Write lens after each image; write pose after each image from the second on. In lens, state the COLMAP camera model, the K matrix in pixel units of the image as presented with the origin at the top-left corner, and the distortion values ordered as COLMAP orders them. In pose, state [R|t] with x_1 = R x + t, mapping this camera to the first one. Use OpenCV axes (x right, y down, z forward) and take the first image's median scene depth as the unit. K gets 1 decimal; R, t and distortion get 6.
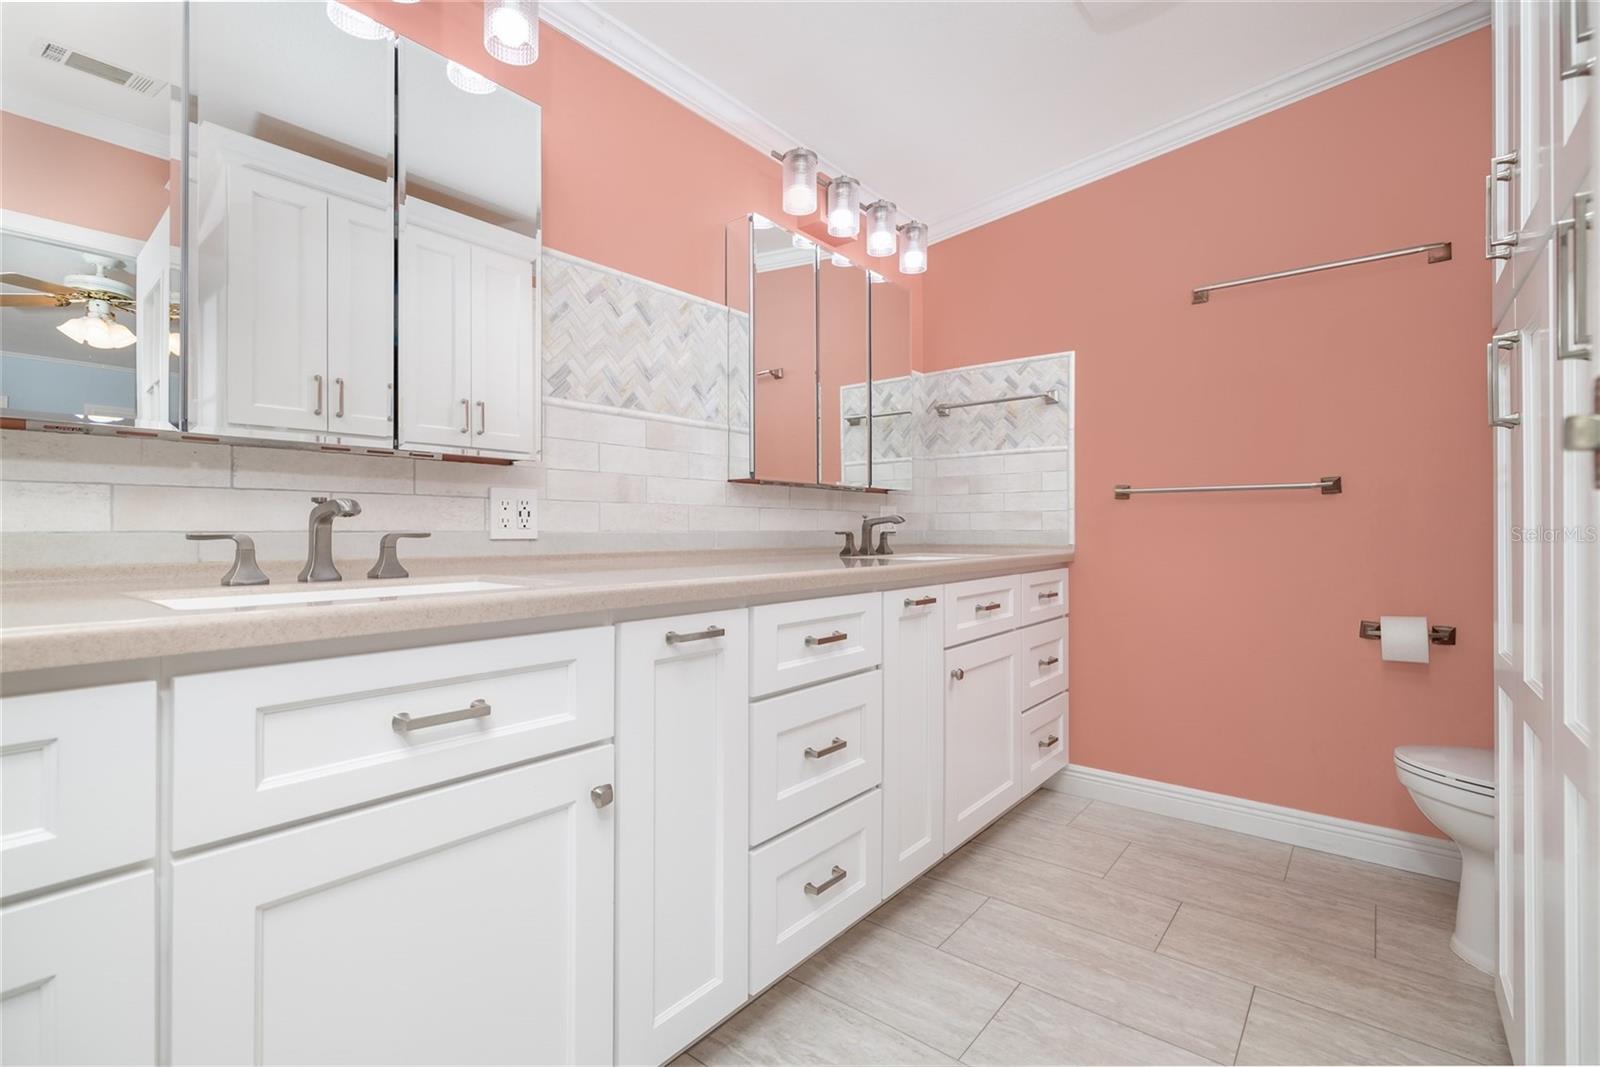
lens RADIAL K [[723.9, 0, 798.0], [0, 723.9, 529.9], [0, 0, 1]] dist [-0.002089, 0.000221]
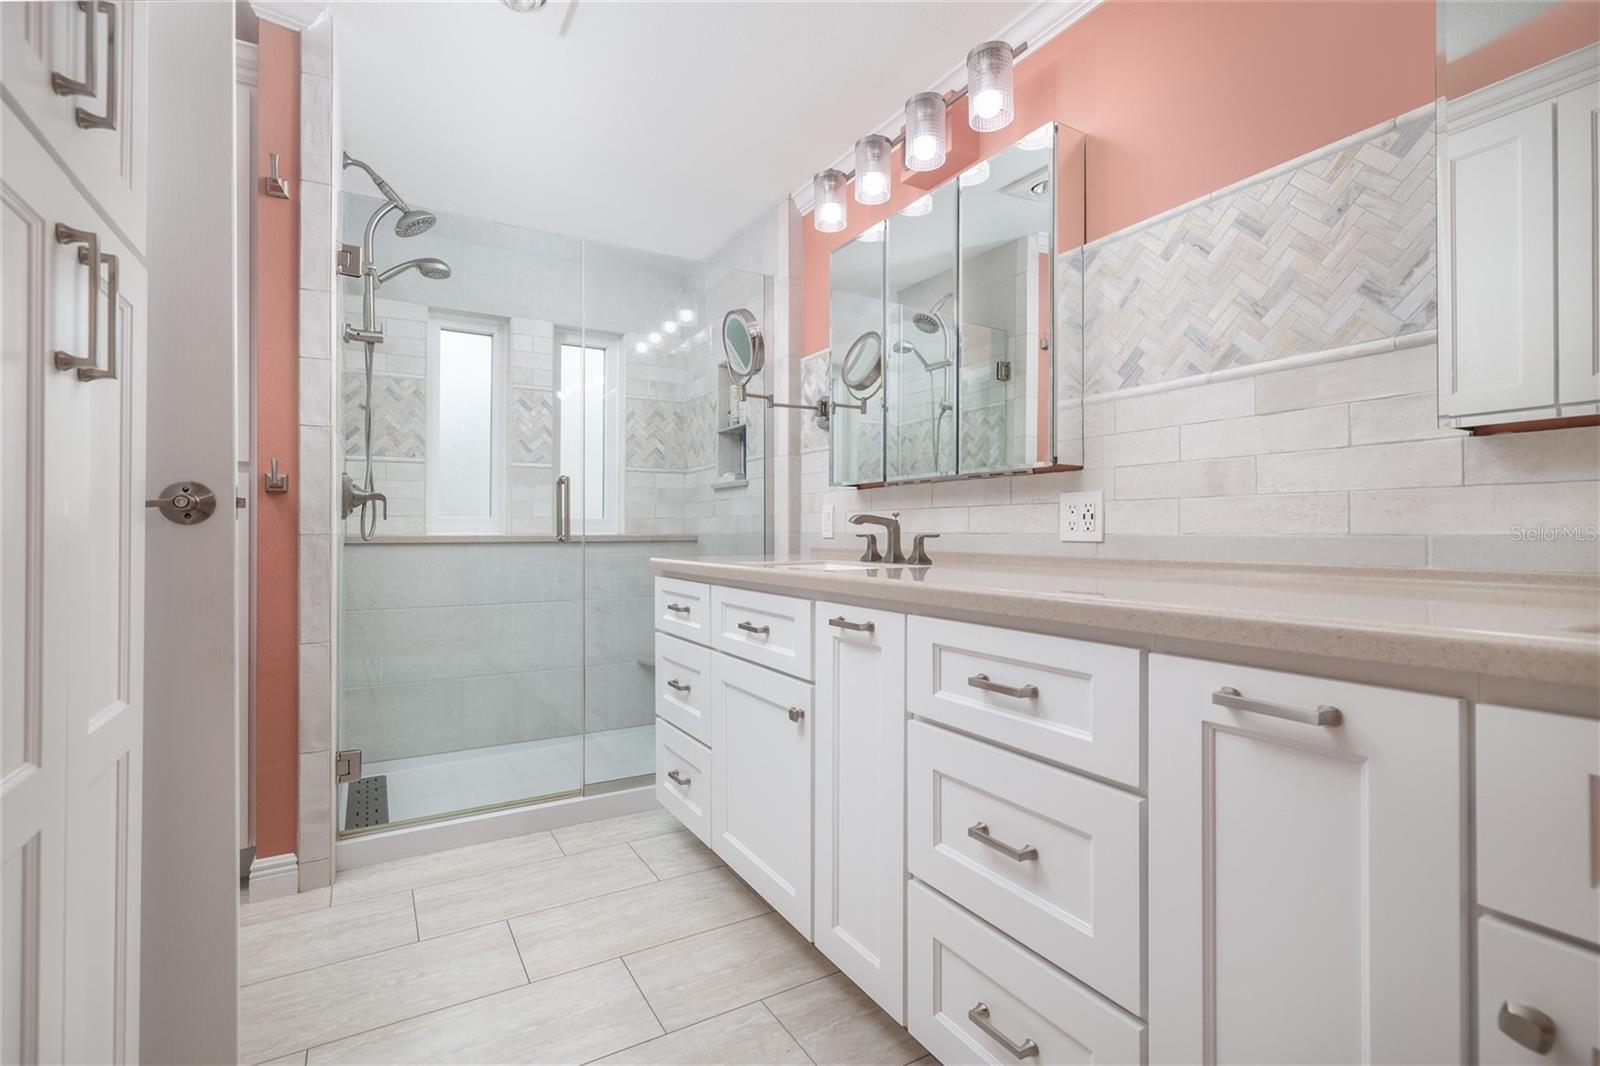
lens RADIAL K [[723.9, 0, 793.4], [0, 723.9, 530.0], [0, 0, 1]] dist [-0.002089, 0.000221]
pose [[-0.349431, -0.006162, -0.936942, 0.698544], [-0.003603, 0.999980, -0.005233, 0.003276], [0.936955, 0.001547, -0.349446, 0.963381]]
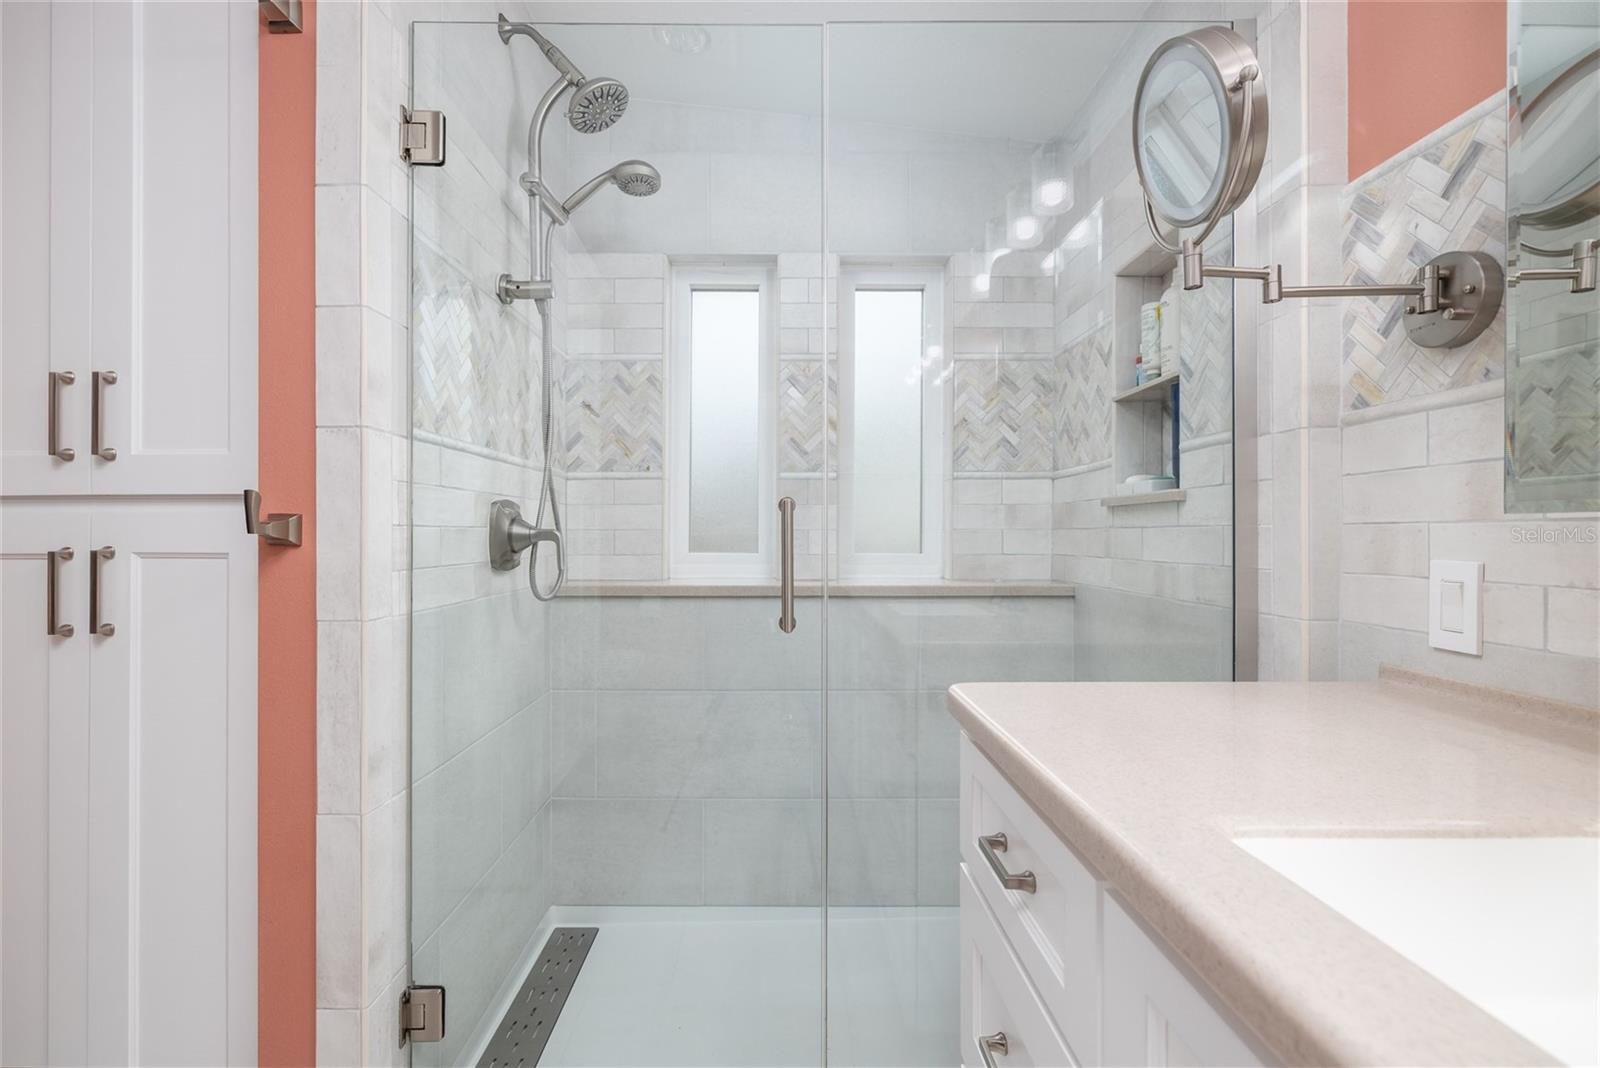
lens RADIAL K [[723.9, 0, 796.3], [0, 723.9, 527.9], [0, 0, 1]] dist [-0.002089, 0.000221]
pose [[-0.763373, -0.009837, -0.645884, 0.363959], [-0.005530, 0.999947, -0.008694, -0.032068], [0.645935, -0.003065, -0.763386, 0.792607]]
